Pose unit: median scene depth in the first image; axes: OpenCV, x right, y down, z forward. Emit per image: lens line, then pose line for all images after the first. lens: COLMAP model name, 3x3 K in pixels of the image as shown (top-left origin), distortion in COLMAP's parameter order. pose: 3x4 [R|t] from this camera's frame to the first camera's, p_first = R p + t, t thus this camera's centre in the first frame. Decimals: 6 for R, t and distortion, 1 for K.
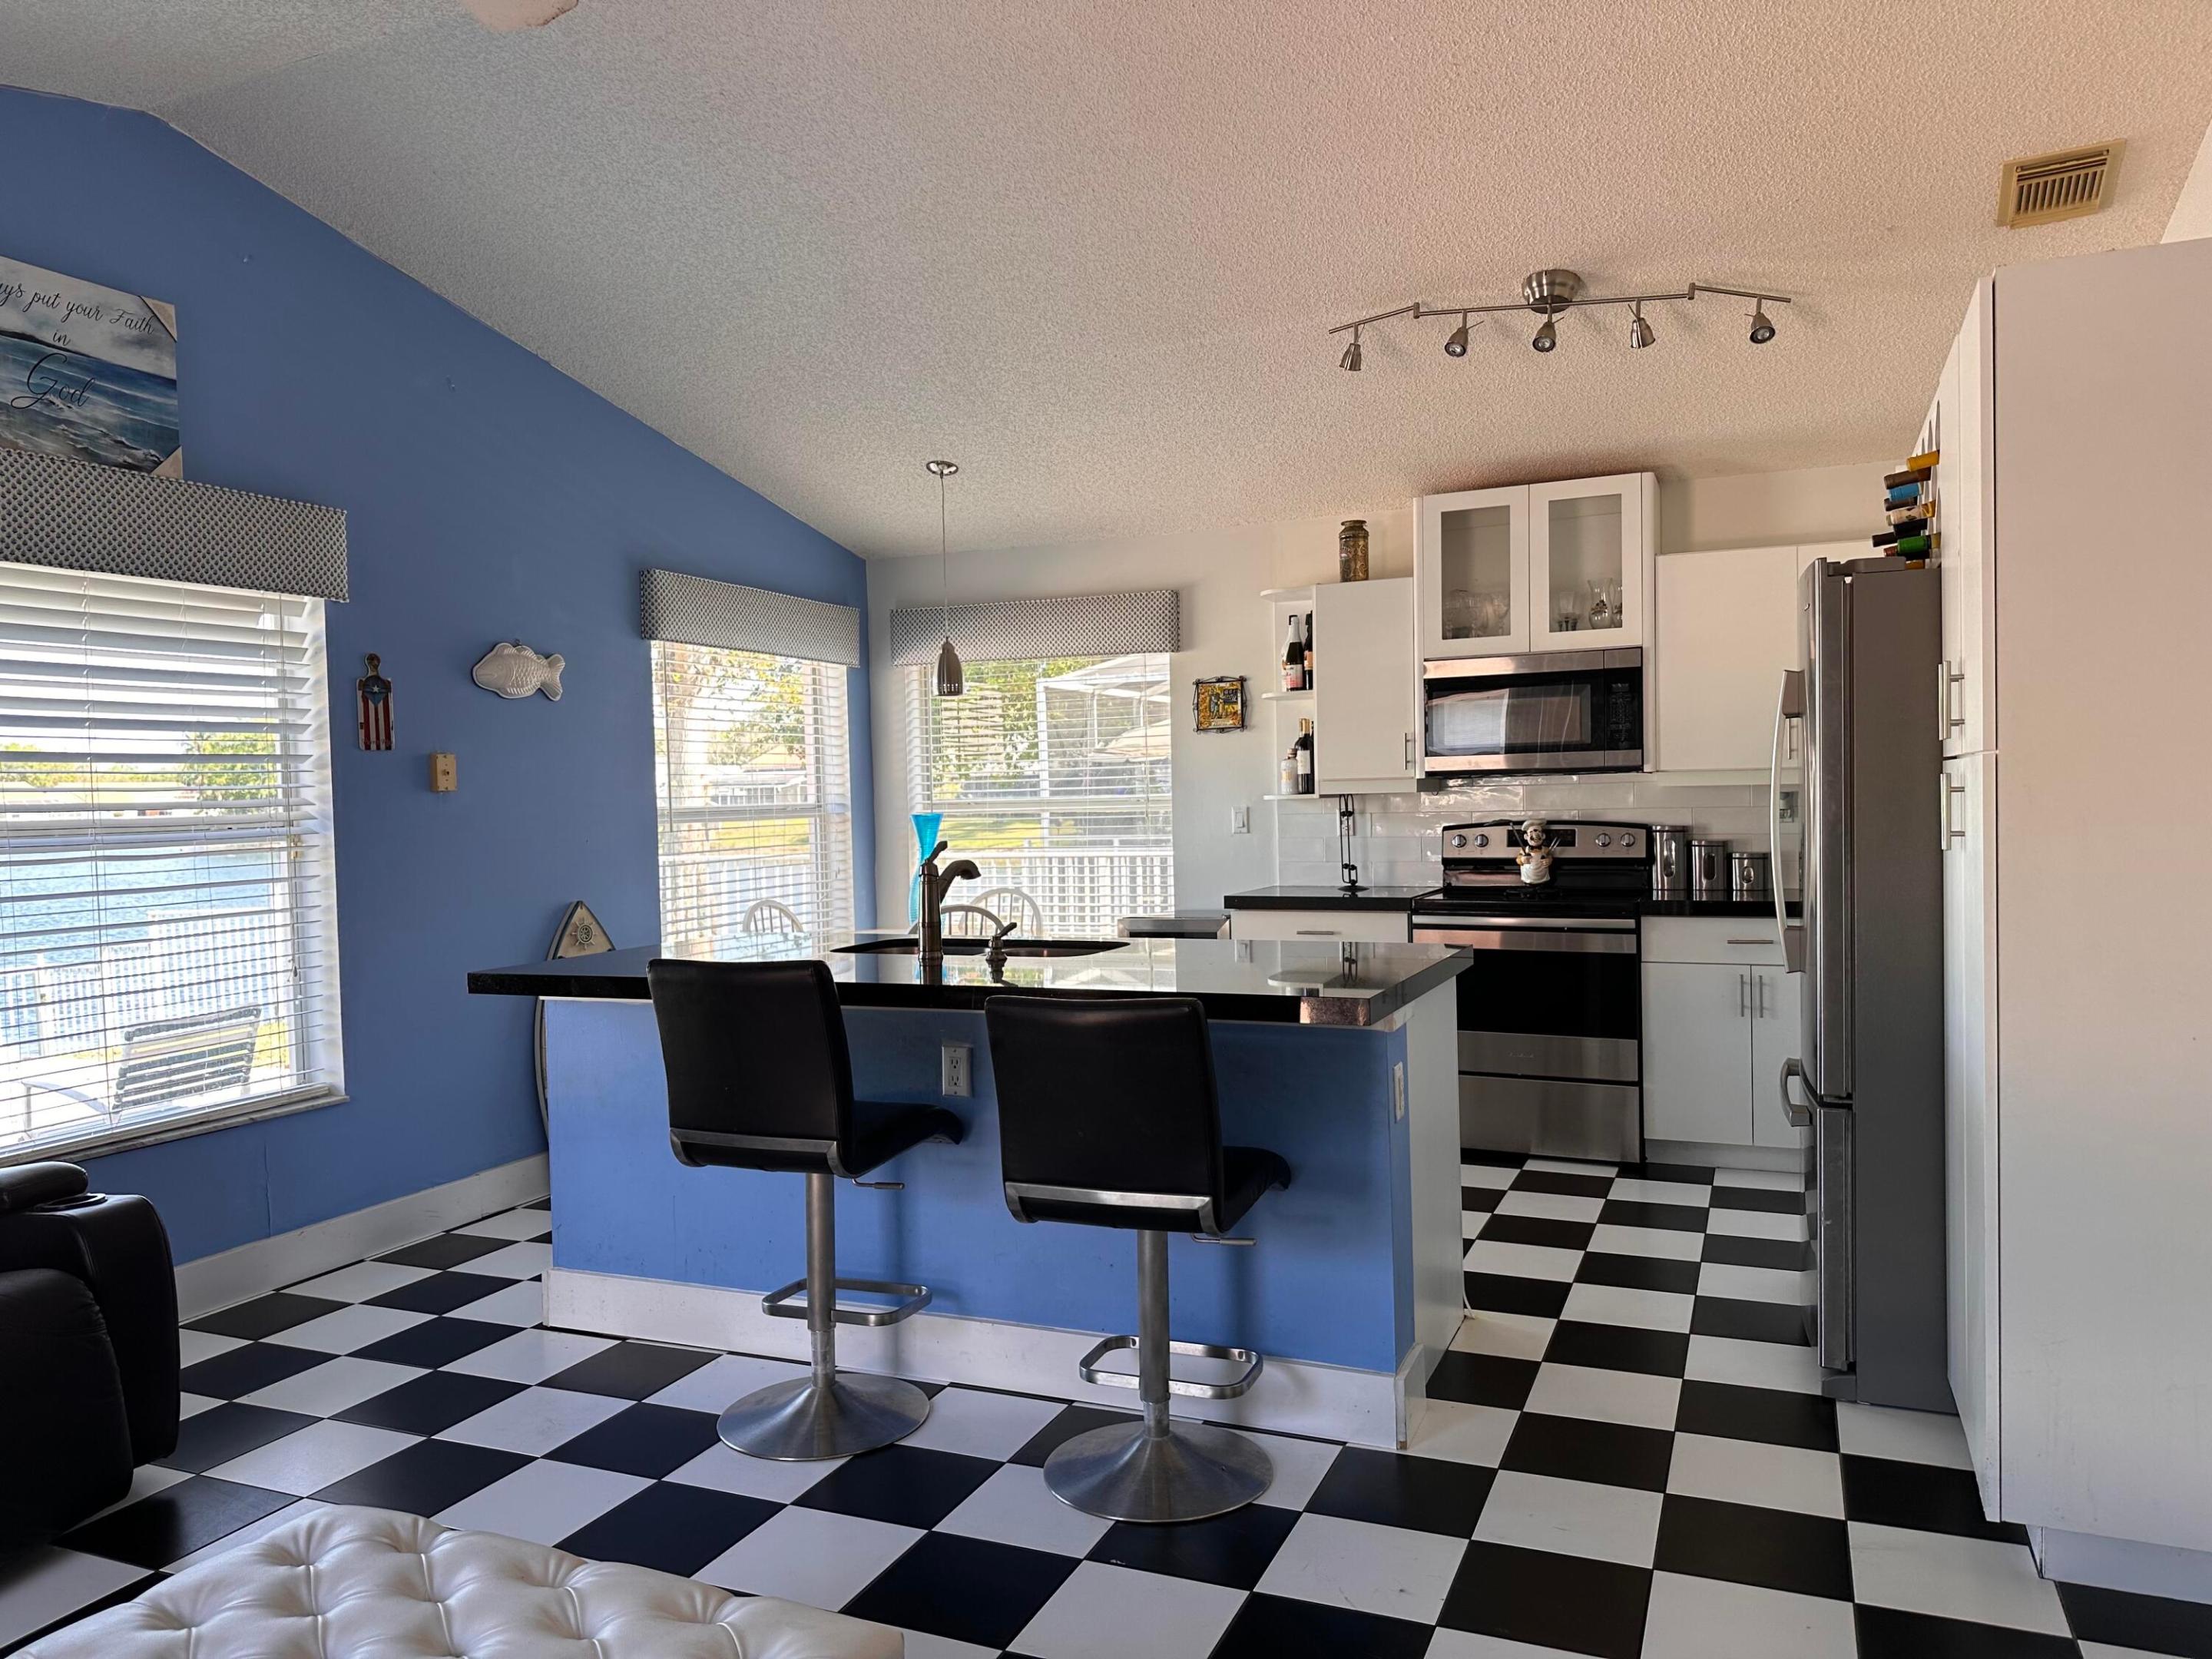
lens RADIAL K [[1545.5, 0, 1124.7], [0, 1545.5, 842.6], [0, 0, 1]] dist [0.049522, -0.078606]
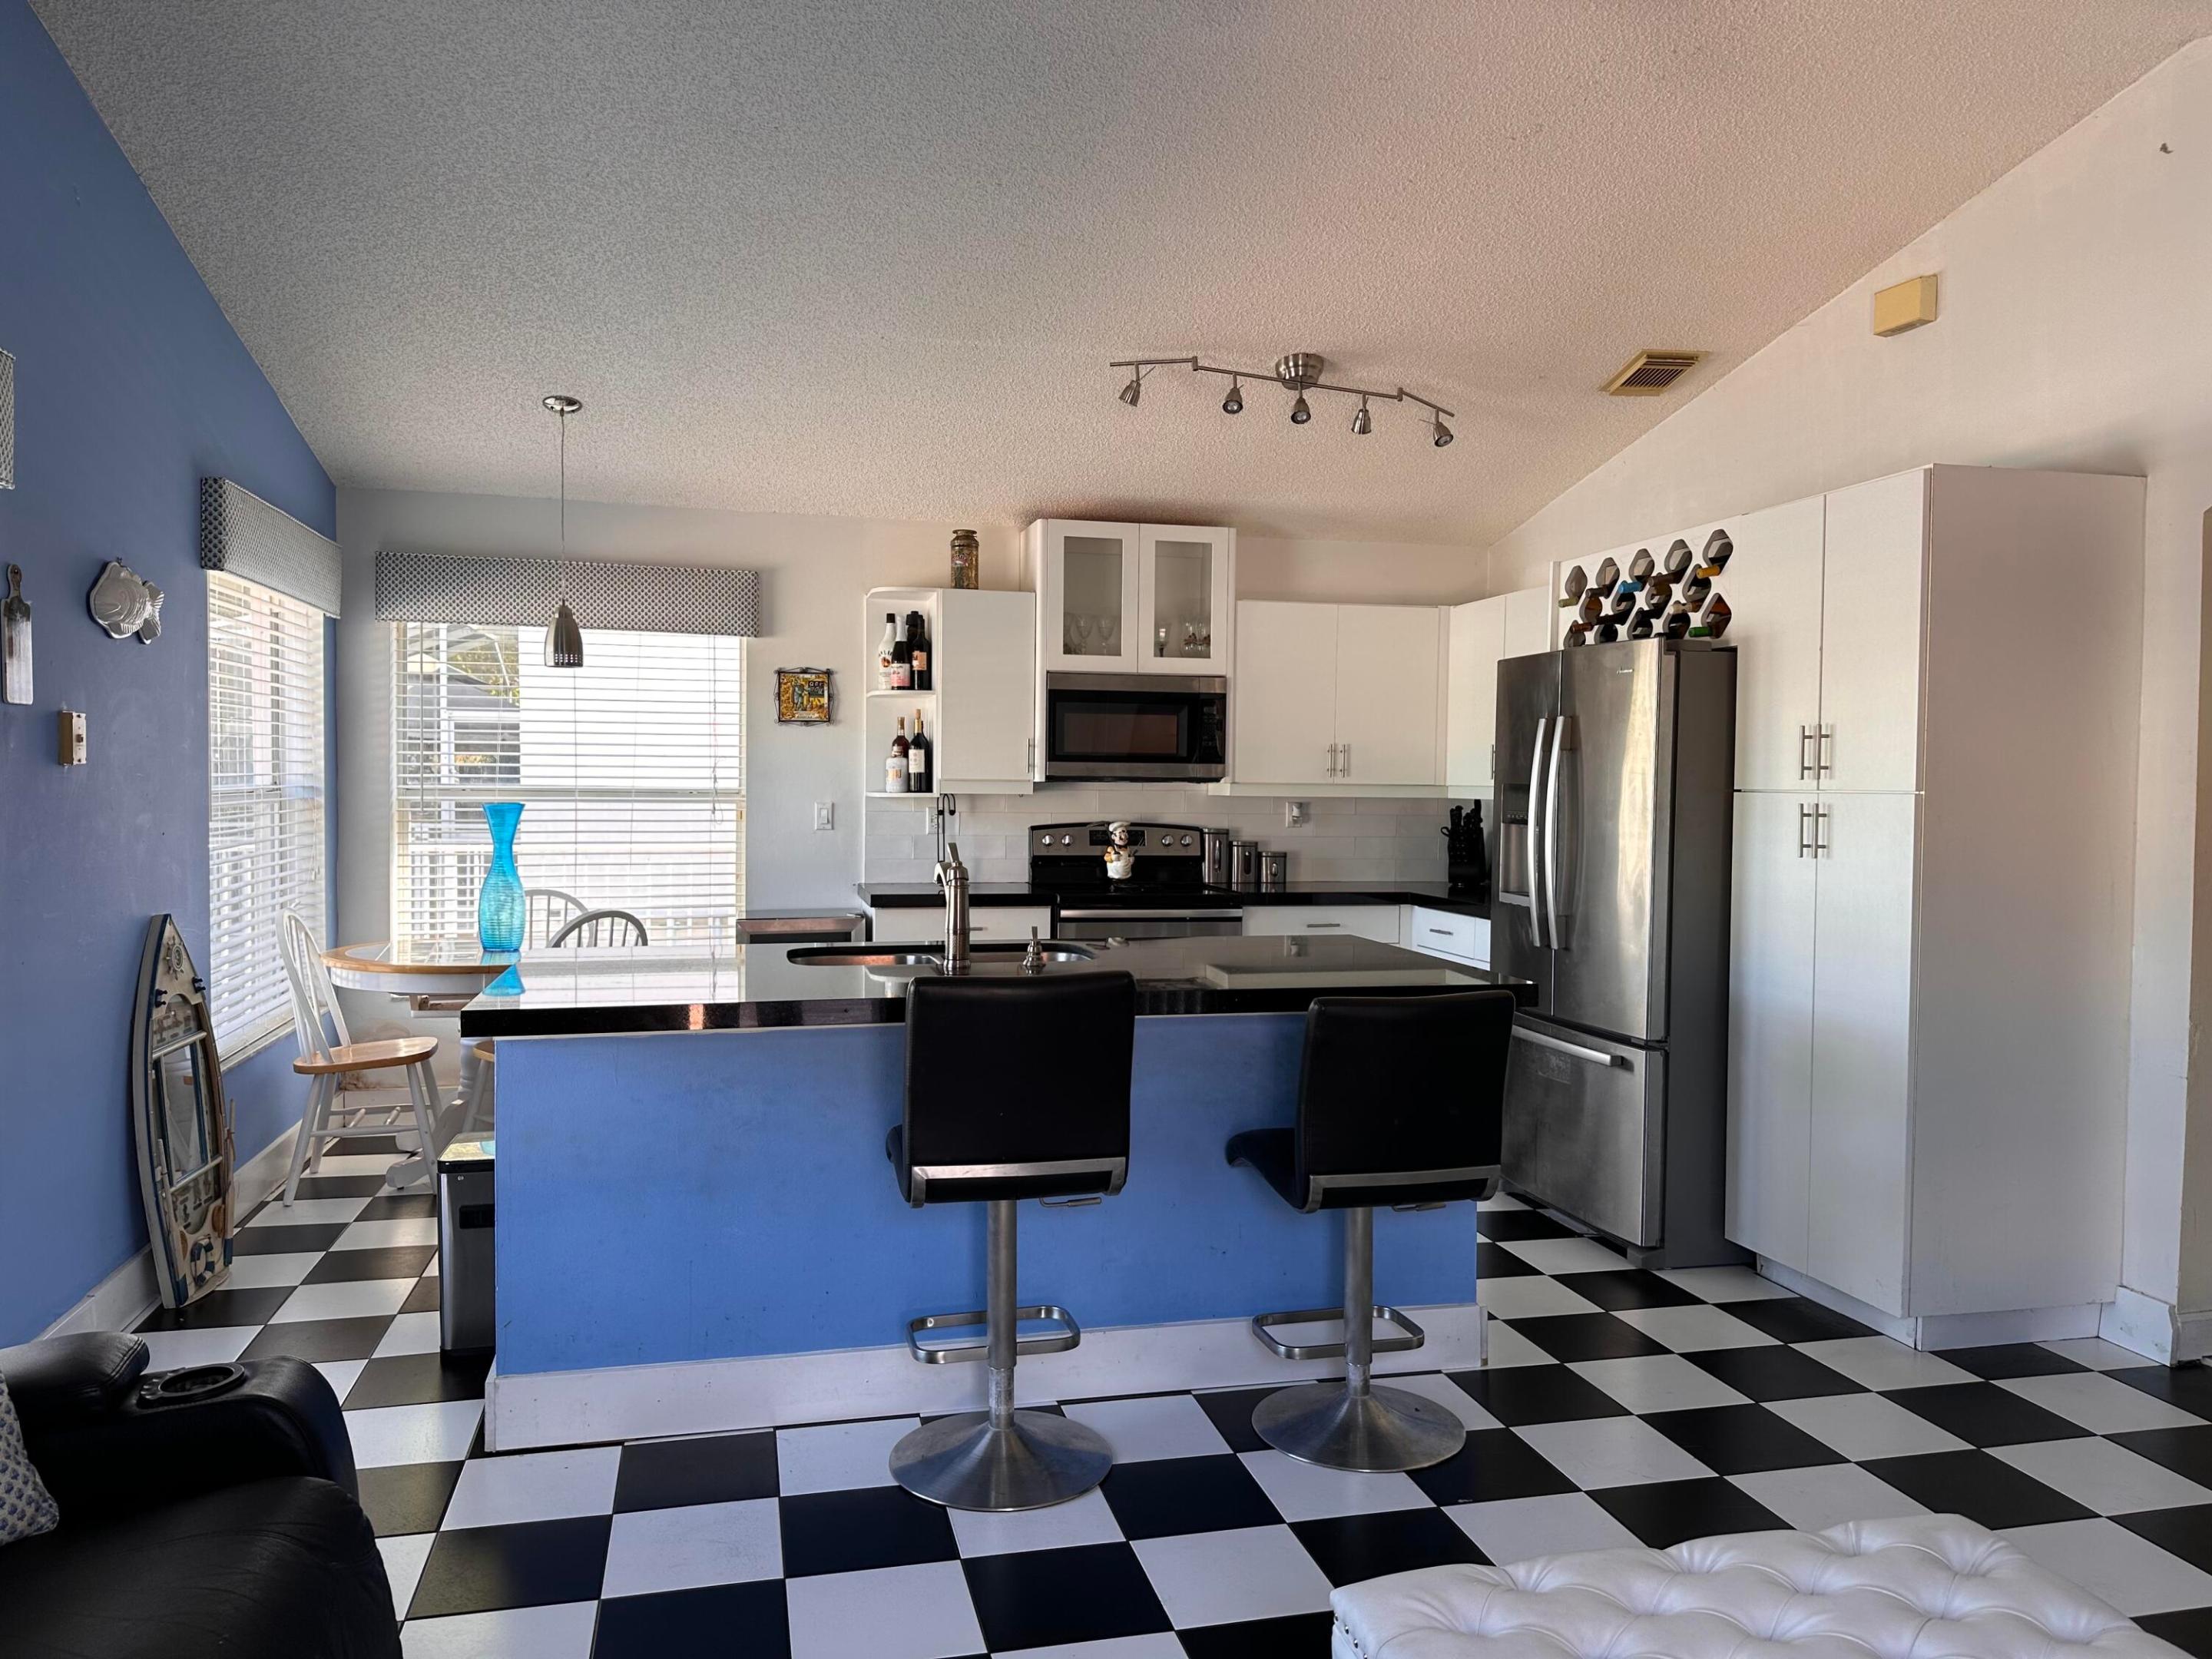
lens RADIAL K [[1545.5, 0, 1099.7], [0, 1545.5, 827.7], [0, 0, 1]] dist [0.049522, -0.078606]
pose [[0.799209, 0.011945, 0.600934, -0.508603], [-0.010920, 0.999926, -0.005353, -0.005391], [-0.600954, -0.002284, 0.799280, 0.153416]]
